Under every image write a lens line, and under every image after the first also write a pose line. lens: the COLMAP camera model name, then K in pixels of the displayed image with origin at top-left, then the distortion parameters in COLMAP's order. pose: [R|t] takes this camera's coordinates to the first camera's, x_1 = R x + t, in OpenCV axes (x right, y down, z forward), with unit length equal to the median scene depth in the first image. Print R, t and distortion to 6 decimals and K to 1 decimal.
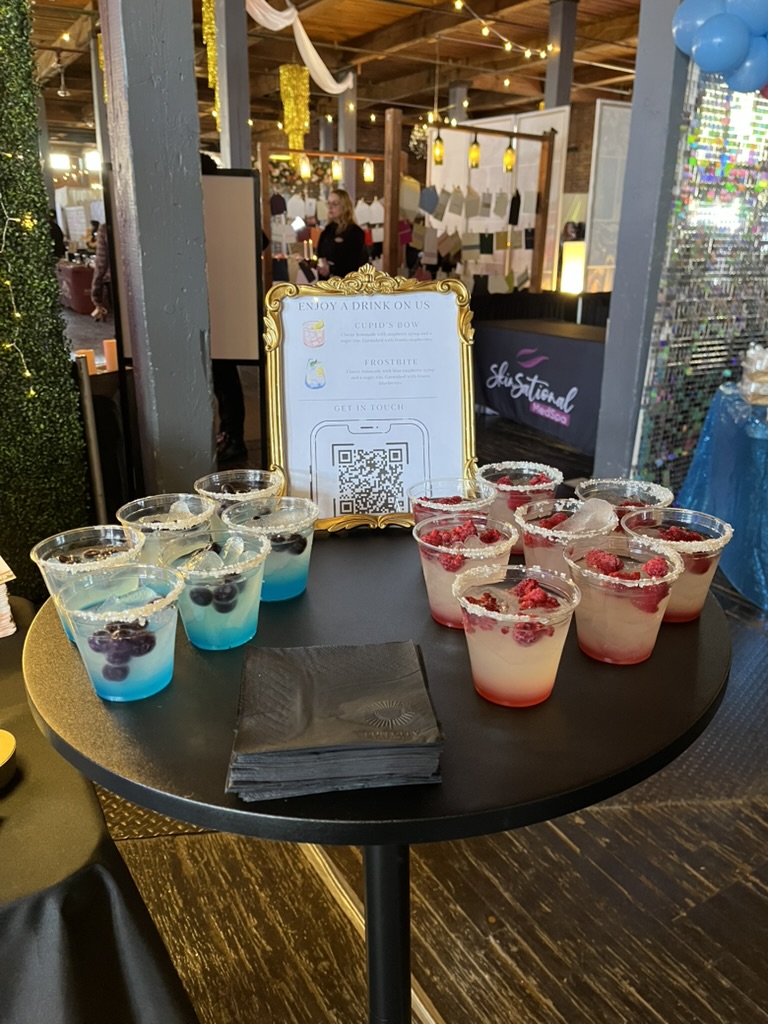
lens RADIAL K [[774.0, 0, 389.1], [0, 774.0, 509.3], [0, 0, 1]] dist [0.011051, -0.002283]
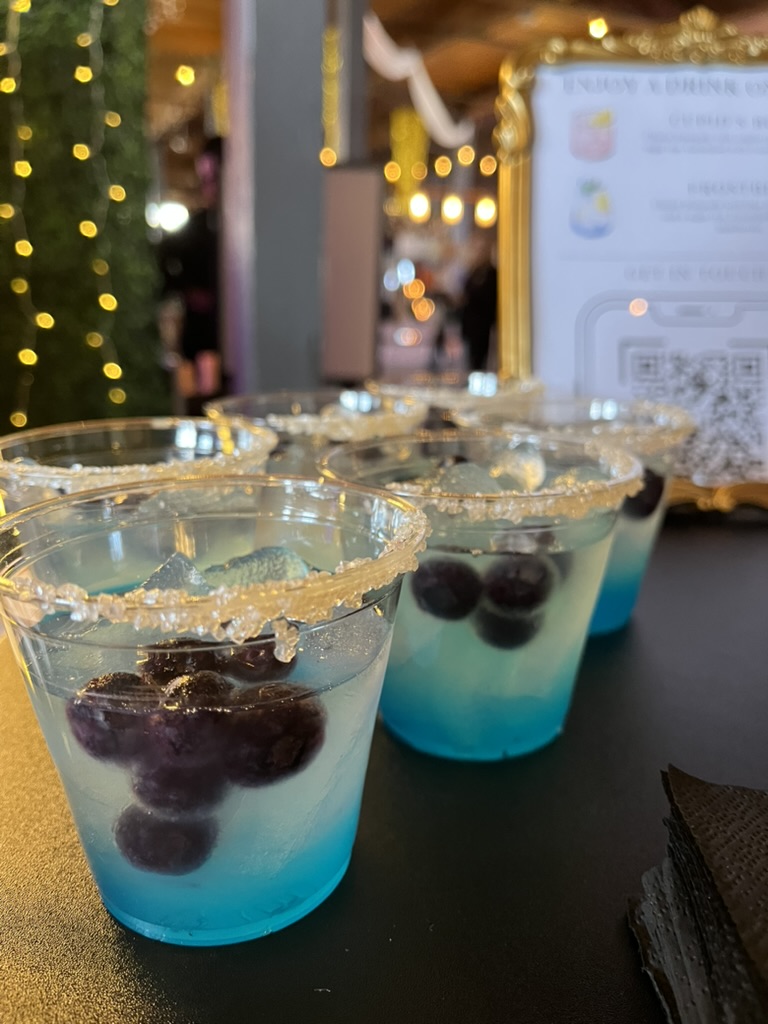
lens RADIAL K [[774.0, 0, 378.7], [0, 774.0, 511.2], [0, 0, 1]] dist [0.011051, -0.002283]
pose [[0.992052, 0.041479, -0.118794, -0.226673], [-0.051586, 0.995188, -0.083308, 0.105282], [0.114767, 0.088774, 0.989418, 0.657753]]
